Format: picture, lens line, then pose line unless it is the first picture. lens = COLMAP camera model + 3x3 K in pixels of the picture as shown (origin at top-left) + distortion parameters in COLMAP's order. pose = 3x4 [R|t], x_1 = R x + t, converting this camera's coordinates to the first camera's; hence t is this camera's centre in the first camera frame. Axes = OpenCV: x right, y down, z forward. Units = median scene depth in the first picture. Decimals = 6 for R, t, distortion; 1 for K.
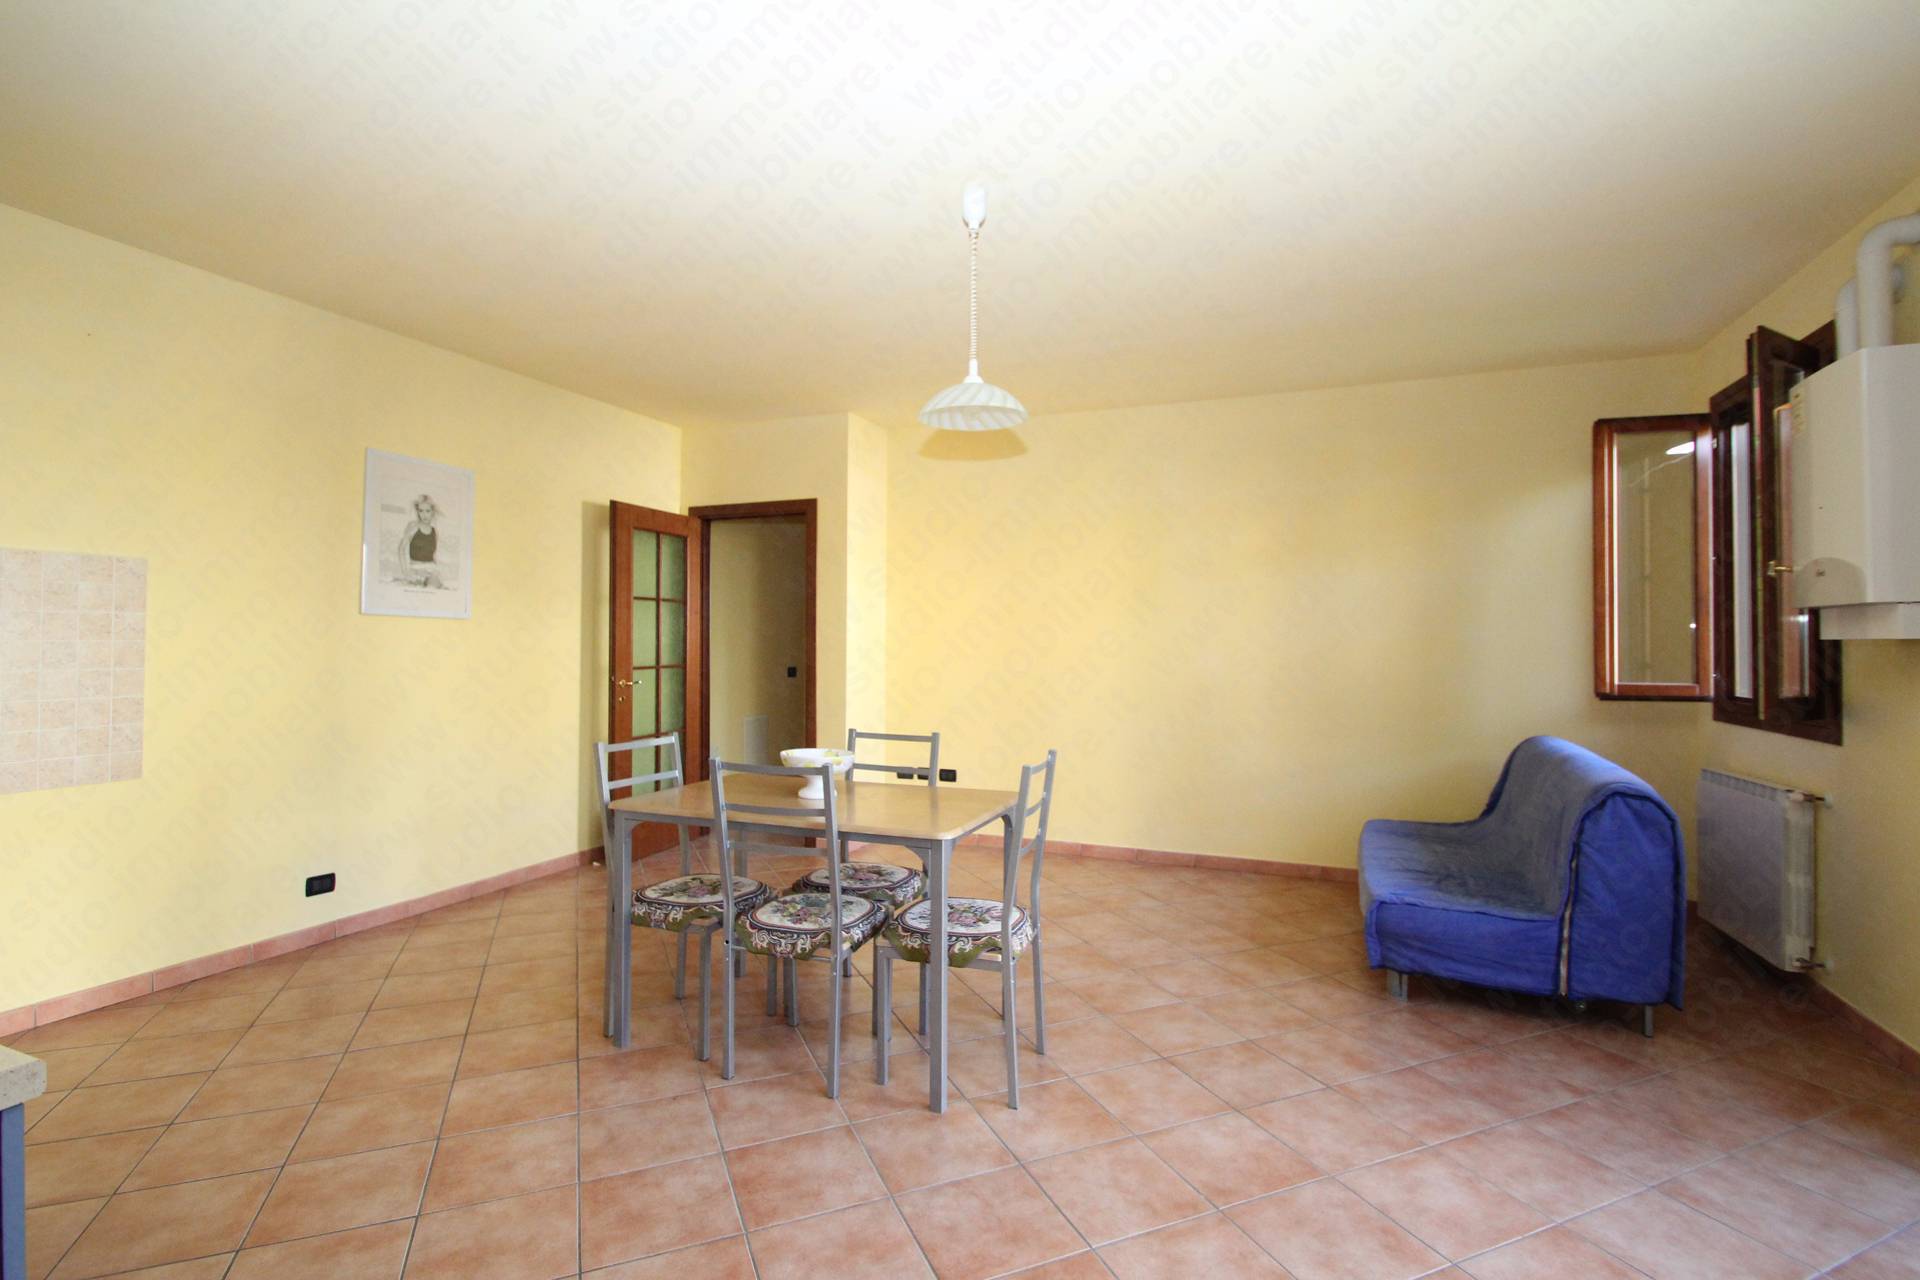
lens RADIAL K [[899.1, 0, 959.2], [0, 899.1, 635.0], [0, 0, 1]] dist [0.004680, -0.003258]
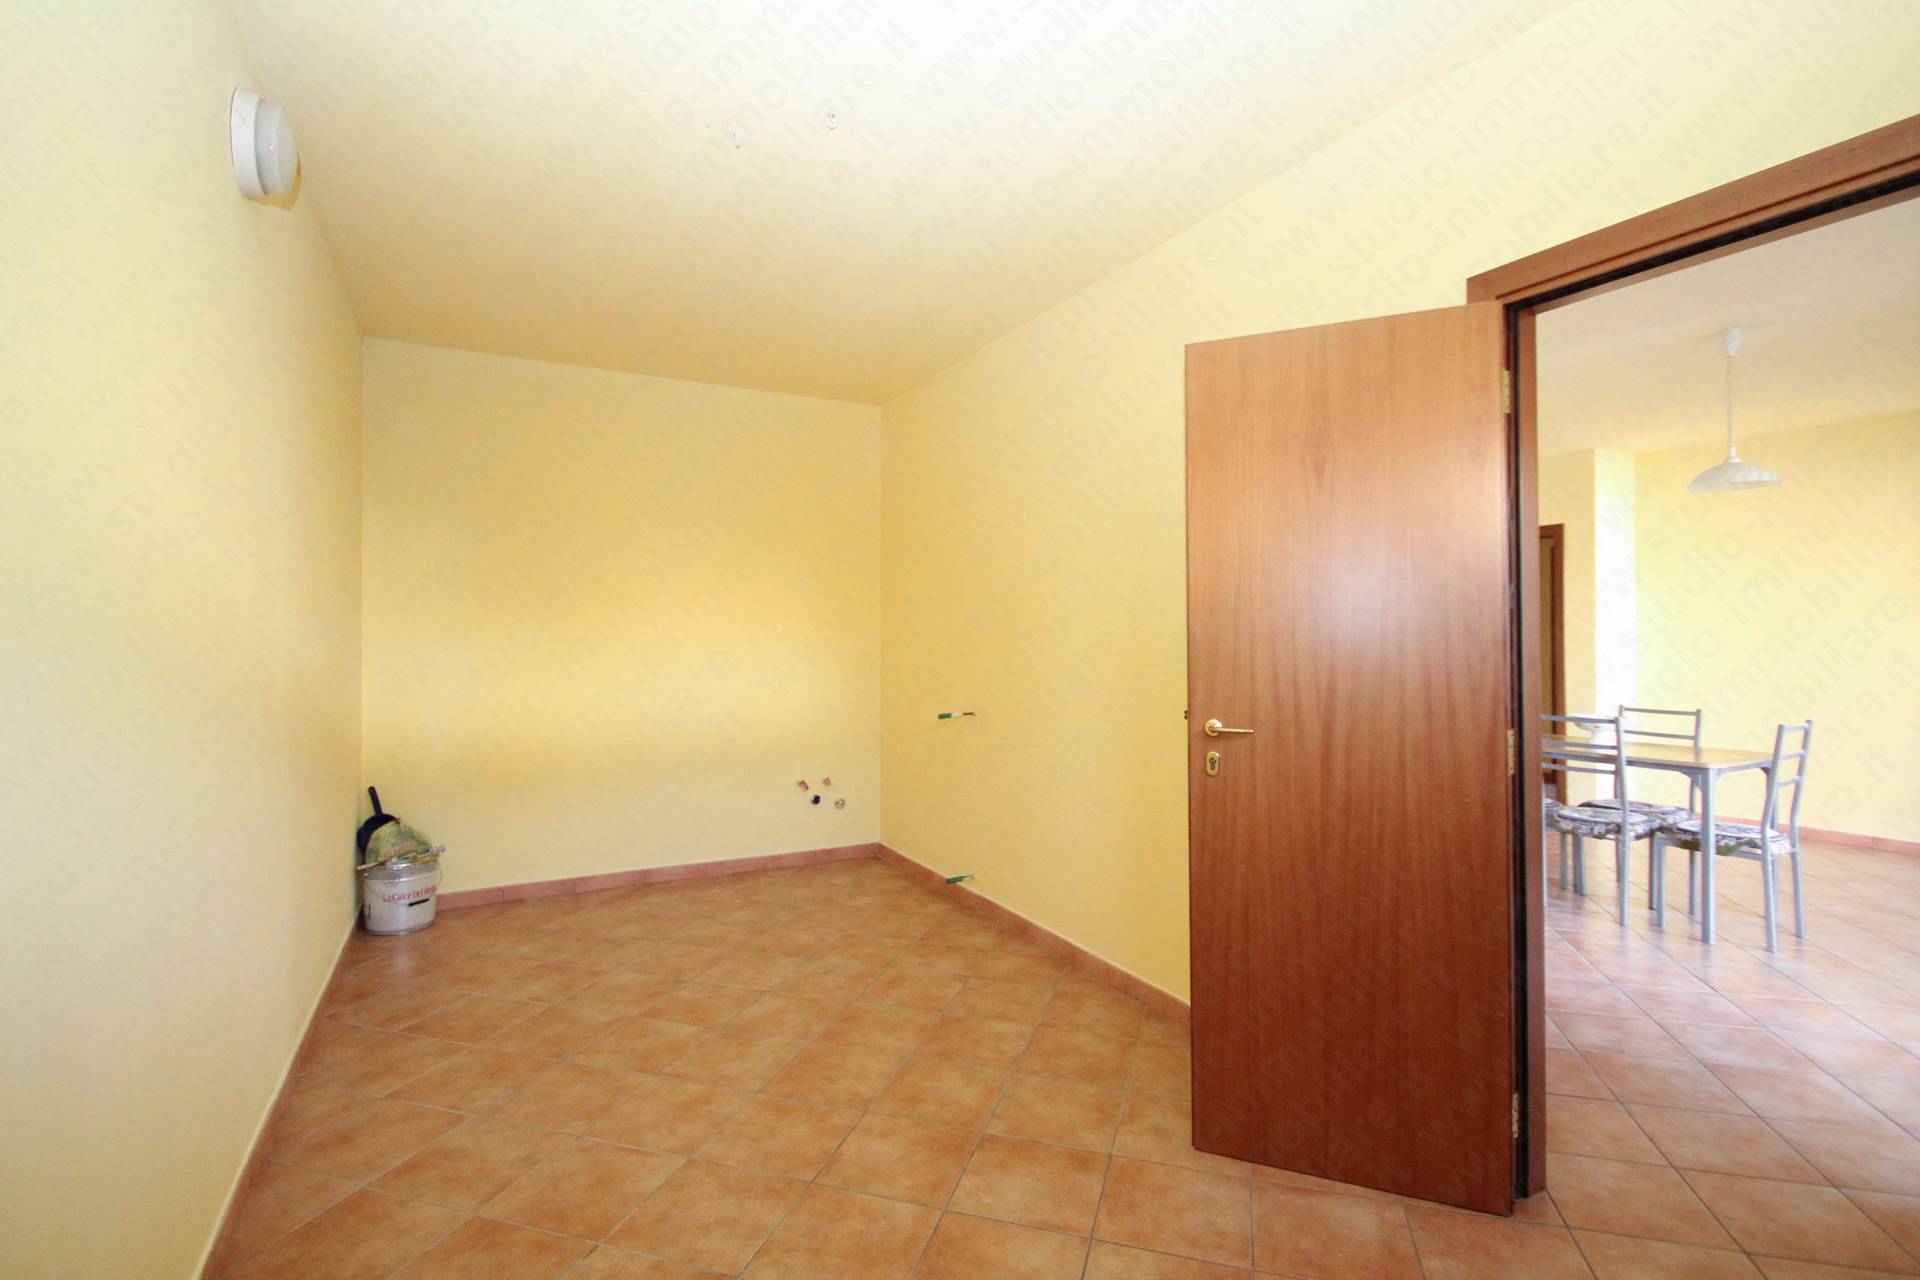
lens RADIAL K [[899.1, 0, 1003.7], [0, 899.1, 631.7], [0, 0, 1]] dist [0.004680, -0.003258]
pose [[0.784878, -0.001305, -0.619649, -0.012022], [0.002702, 0.999995, 0.001317, -0.012765], [0.619645, -0.002708, 0.784878, -0.909923]]
